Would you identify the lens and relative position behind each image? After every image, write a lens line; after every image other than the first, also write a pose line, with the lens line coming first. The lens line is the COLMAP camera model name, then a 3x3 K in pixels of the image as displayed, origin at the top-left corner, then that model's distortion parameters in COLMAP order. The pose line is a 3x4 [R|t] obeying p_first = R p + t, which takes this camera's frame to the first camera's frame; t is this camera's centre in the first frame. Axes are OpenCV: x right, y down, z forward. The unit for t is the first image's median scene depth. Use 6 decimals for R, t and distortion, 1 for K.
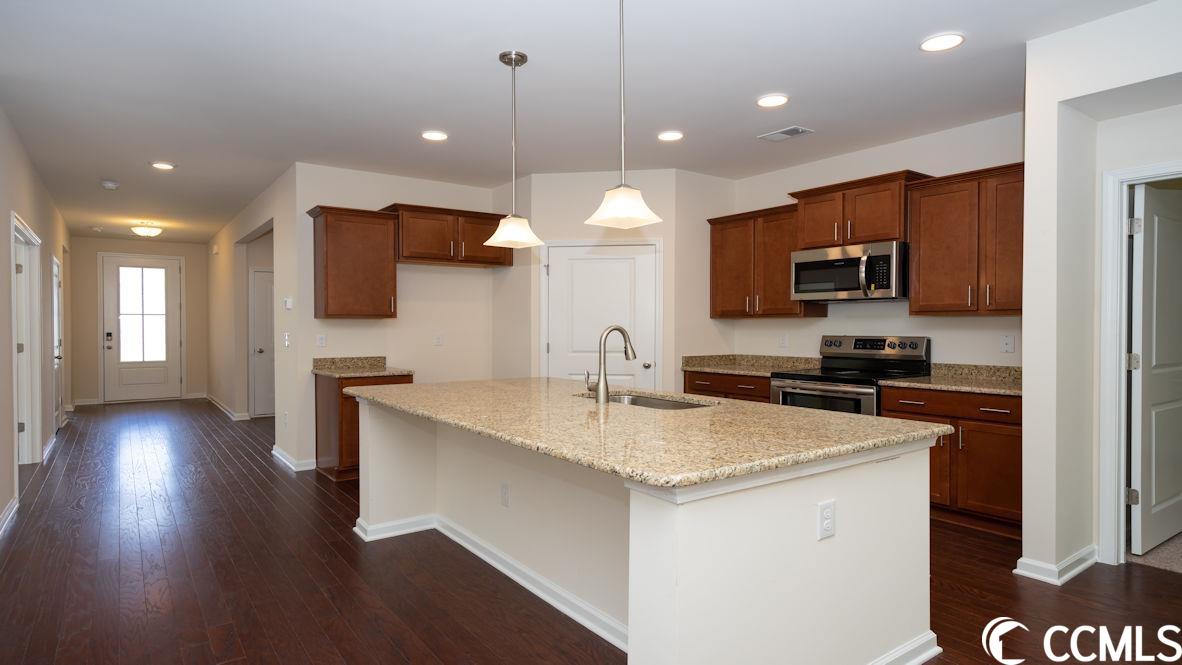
lens RADIAL K [[626.6, 0, 585.2], [0, 626.6, 323.4], [0, 0, 1]] dist [-0.005710, 0.003243]
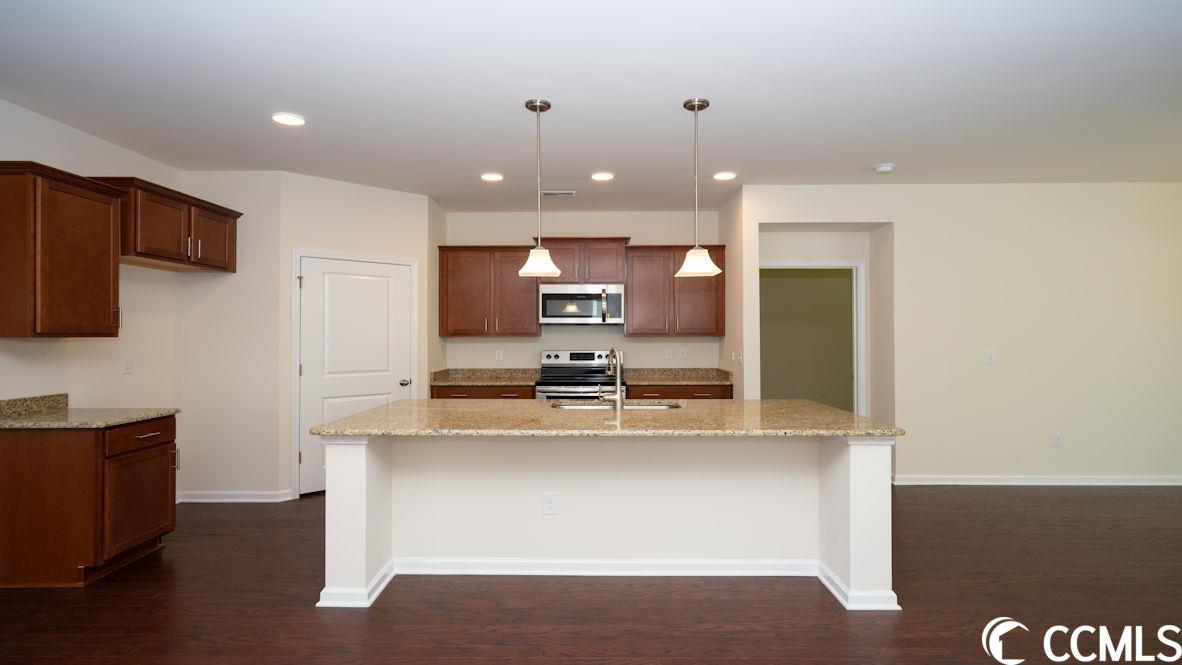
lens RADIAL K [[626.6, 0, 572.5], [0, 626.6, 311.1], [0, 0, 1]] dist [-0.005710, 0.003243]
pose [[0.610631, 0.029780, 0.791355, -0.685597], [-0.002841, 0.999369, -0.035416, -0.017930], [-0.791911, 0.019378, 0.610330, 0.205374]]
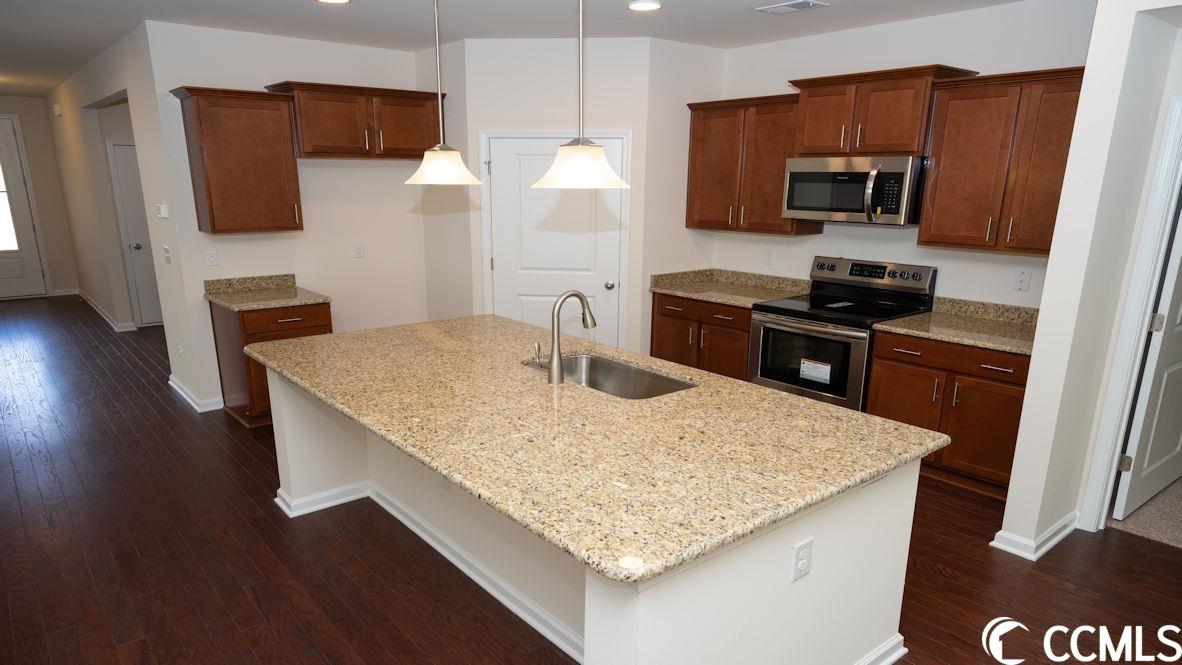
lens RADIAL K [[721.8, 0, 584.4], [0, 721.8, 368.0], [0, 0, 1]] dist [0.001989, -0.003475]
pose [[0.998067, -0.010290, 0.061286, 0.003899], [-0.006038, 0.965472, 0.260435, -0.102046], [-0.061849, -0.260302, 0.963544, 0.036500]]
